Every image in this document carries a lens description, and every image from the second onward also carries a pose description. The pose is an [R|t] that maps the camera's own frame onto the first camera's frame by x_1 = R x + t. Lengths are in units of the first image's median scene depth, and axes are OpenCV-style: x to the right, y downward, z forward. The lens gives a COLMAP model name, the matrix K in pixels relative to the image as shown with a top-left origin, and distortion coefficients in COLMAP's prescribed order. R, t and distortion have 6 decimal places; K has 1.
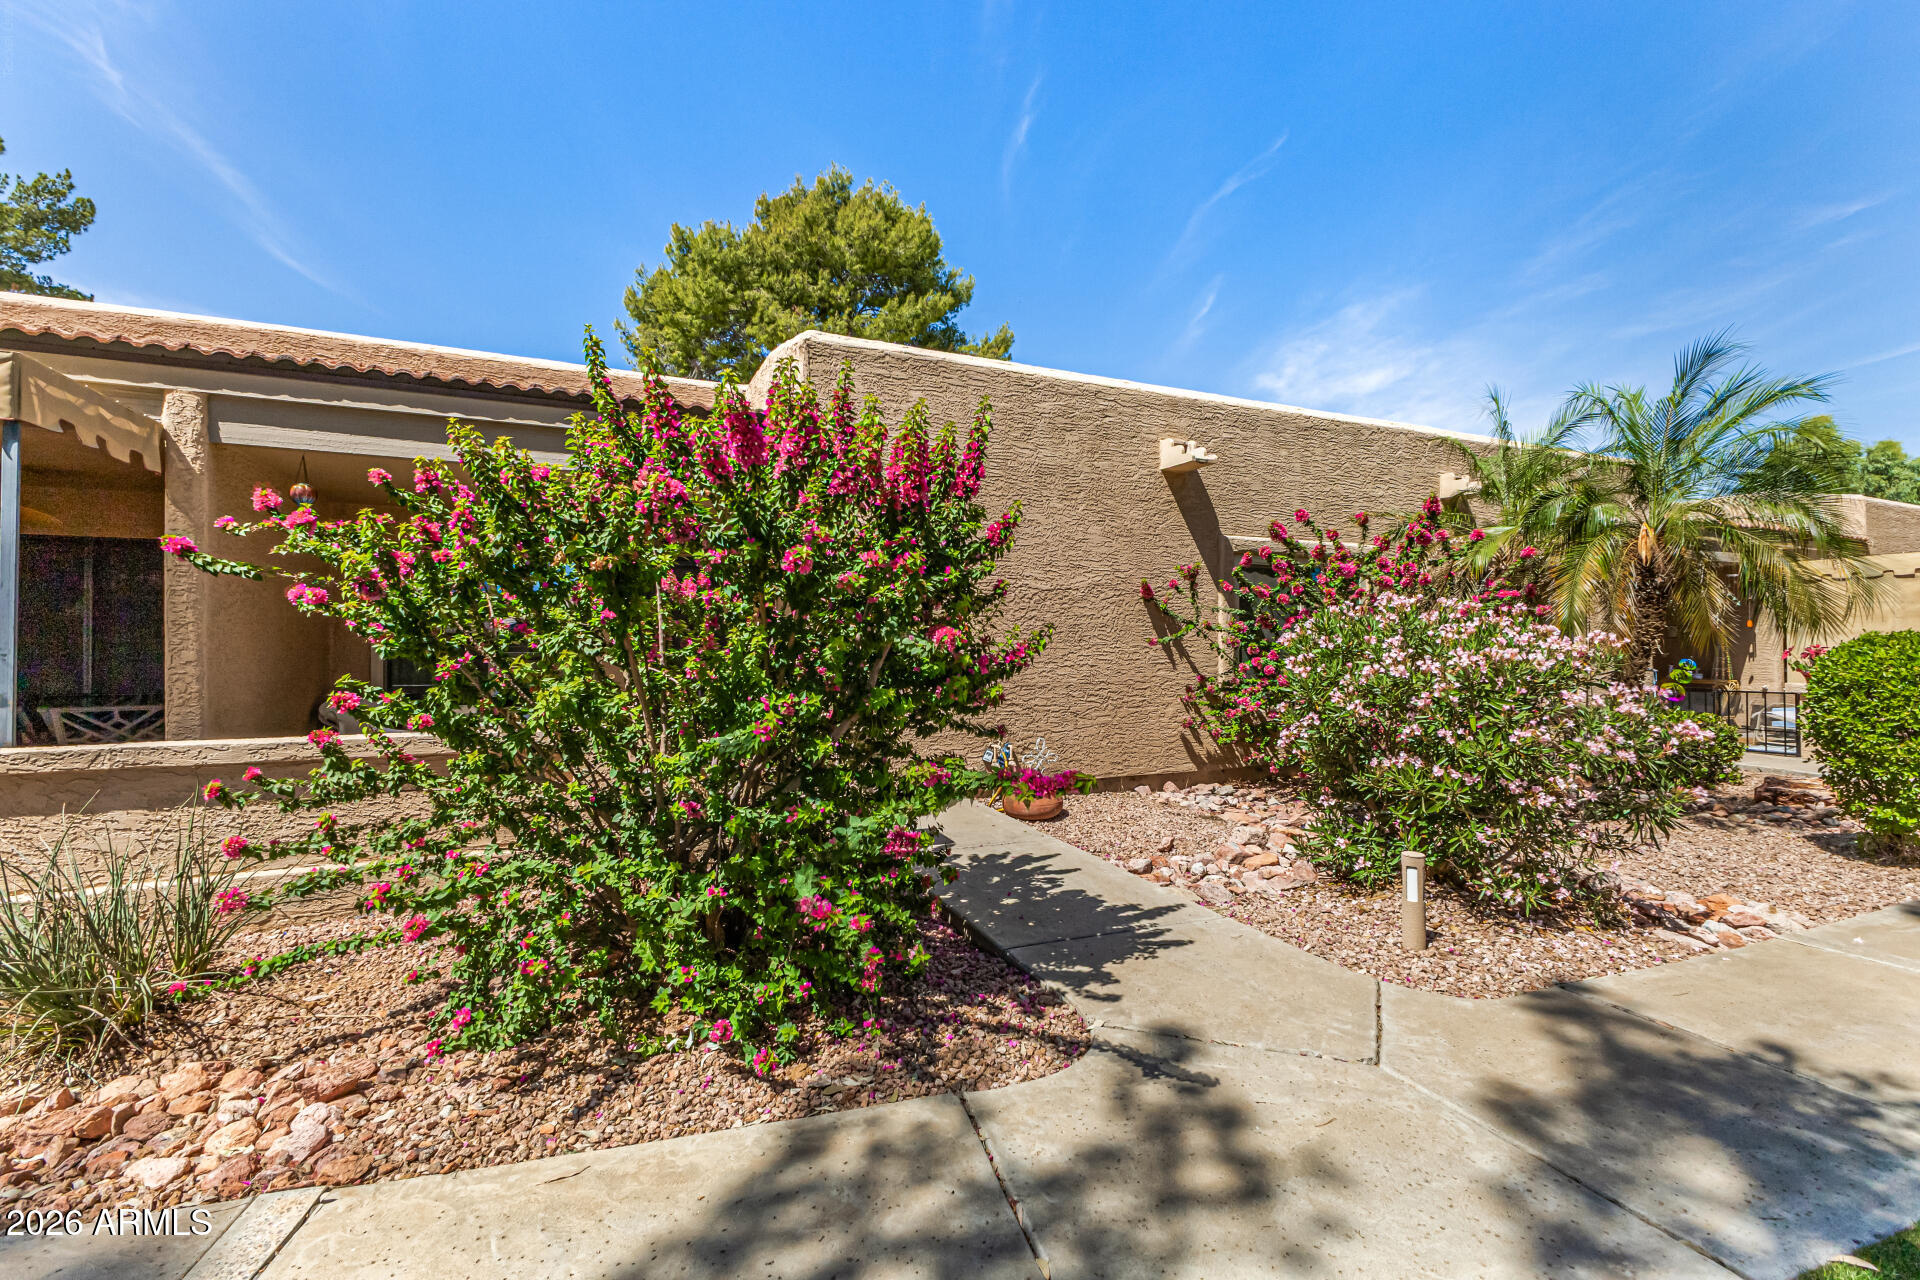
lens RADIAL K [[828.4, 0, 976.3], [0, 828.4, 638.3], [0, 0, 1]] dist [0.009308, -0.002932]
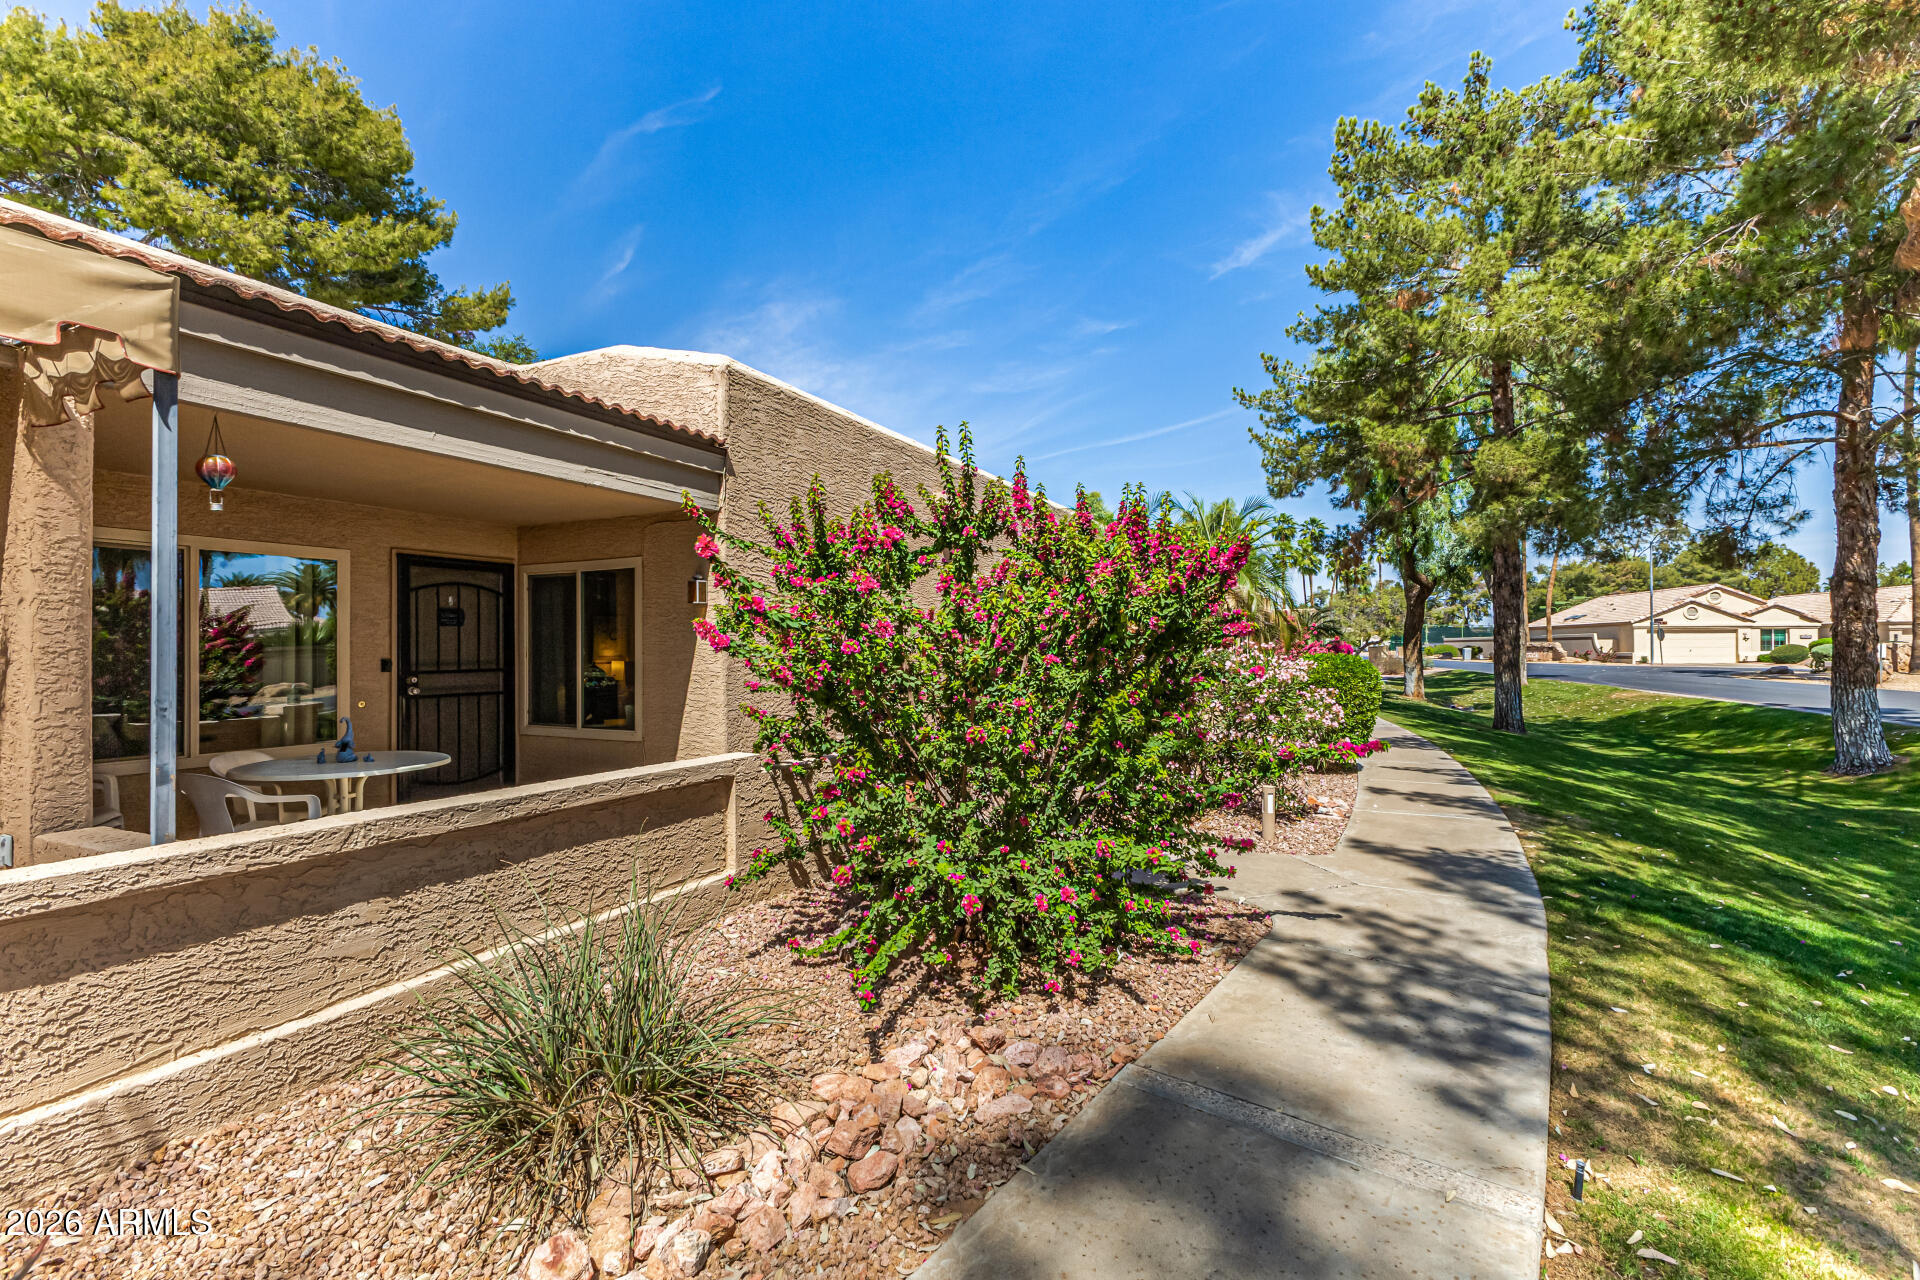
lens RADIAL K [[828.4, 0, 951.6], [0, 828.4, 645.7], [0, 0, 1]] dist [0.009308, -0.002932]
pose [[0.783977, 0.006853, 0.620752, -0.837241], [-0.015067, 0.999855, 0.007991, -0.038493], [-0.620607, -0.015617, 0.783966, 0.029887]]
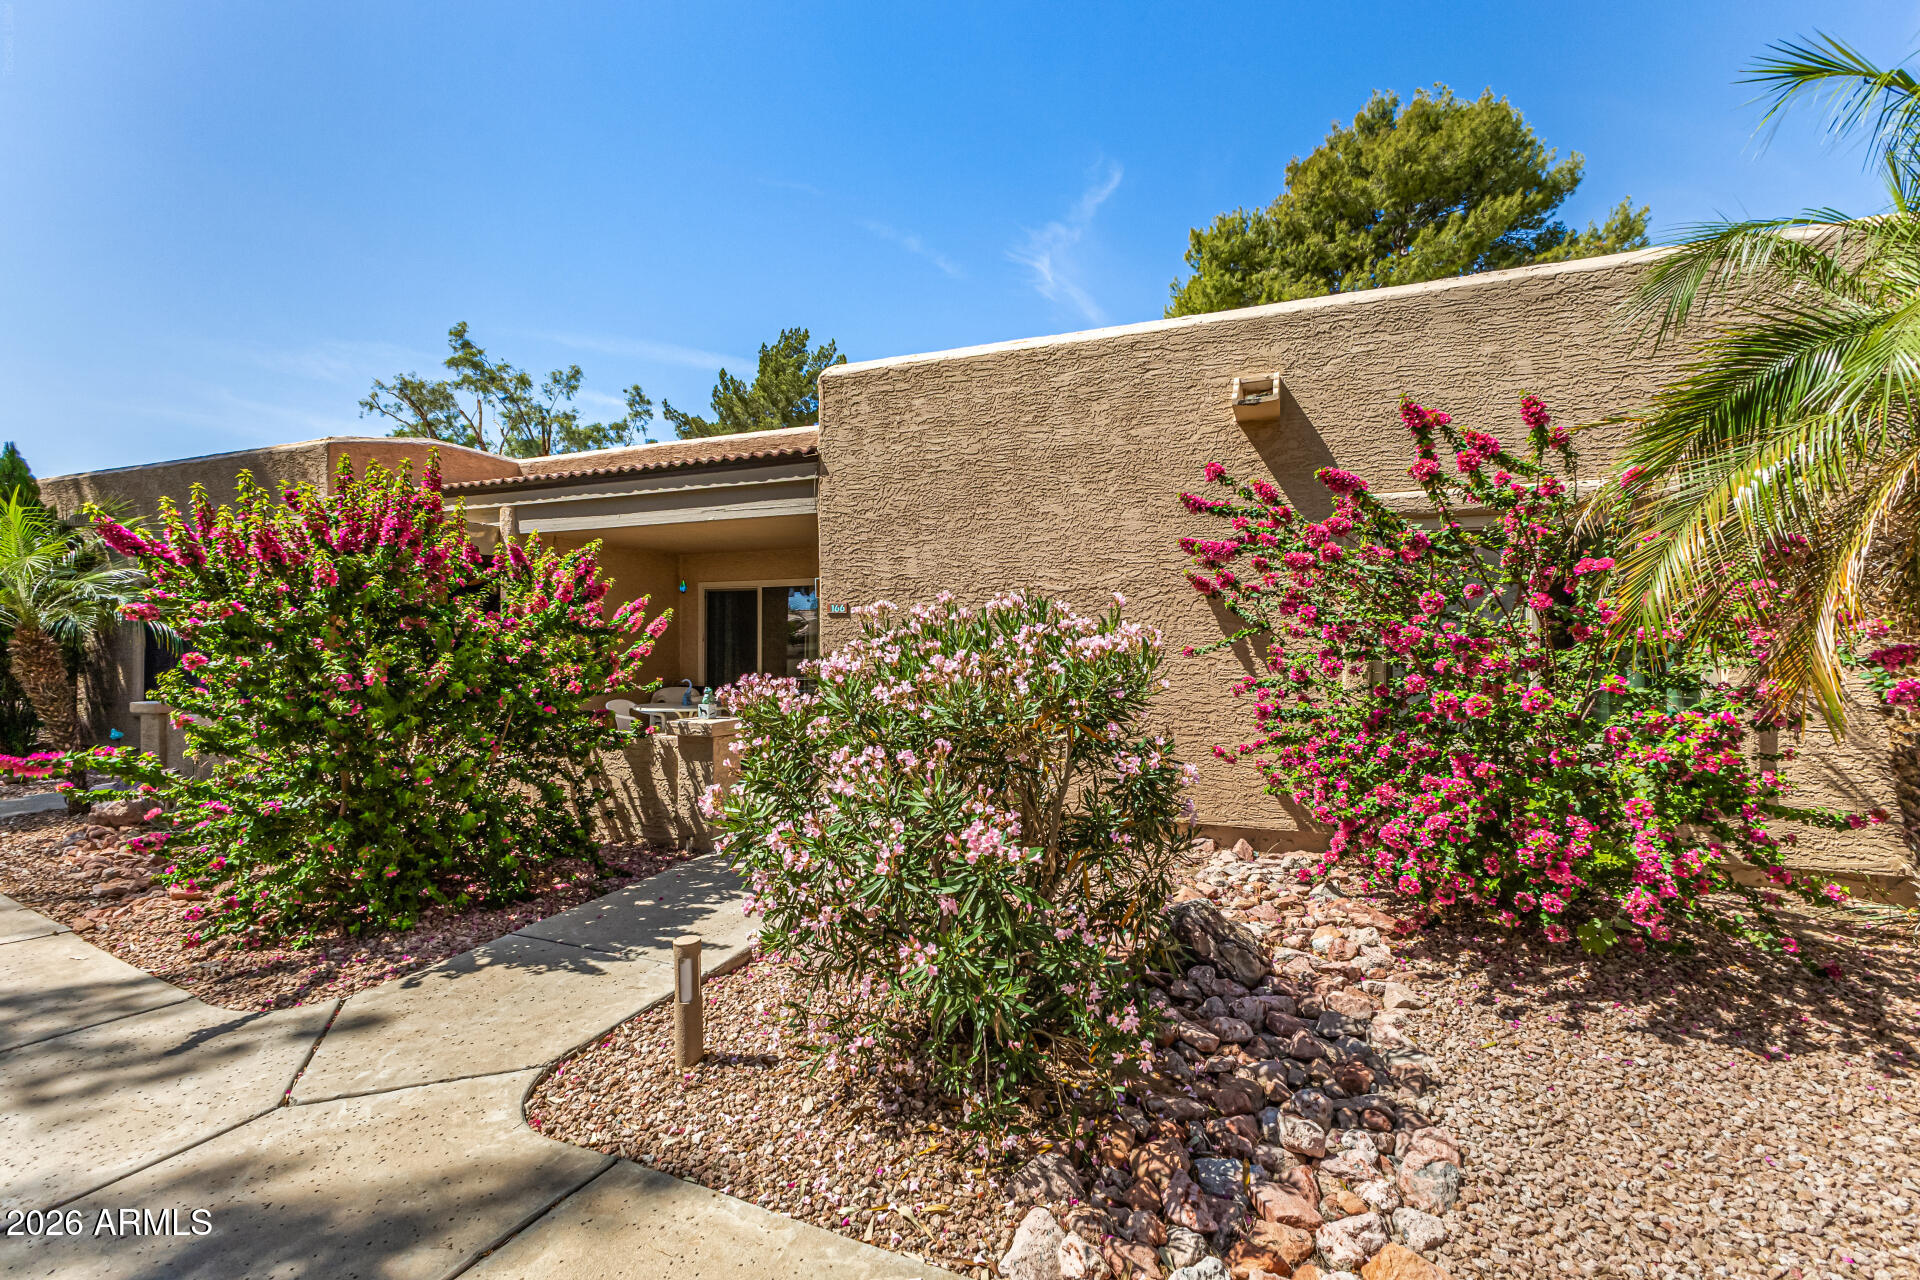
lens RADIAL K [[828.4, 0, 960.9], [0, 828.4, 647.2], [0, 0, 1]] dist [0.009308, -0.002932]
pose [[0.701889, -0.000768, -0.712286, 0.905366], [0.010242, 0.999907, 0.009014, -0.012895], [0.712213, -0.013622, 0.701832, 0.457920]]
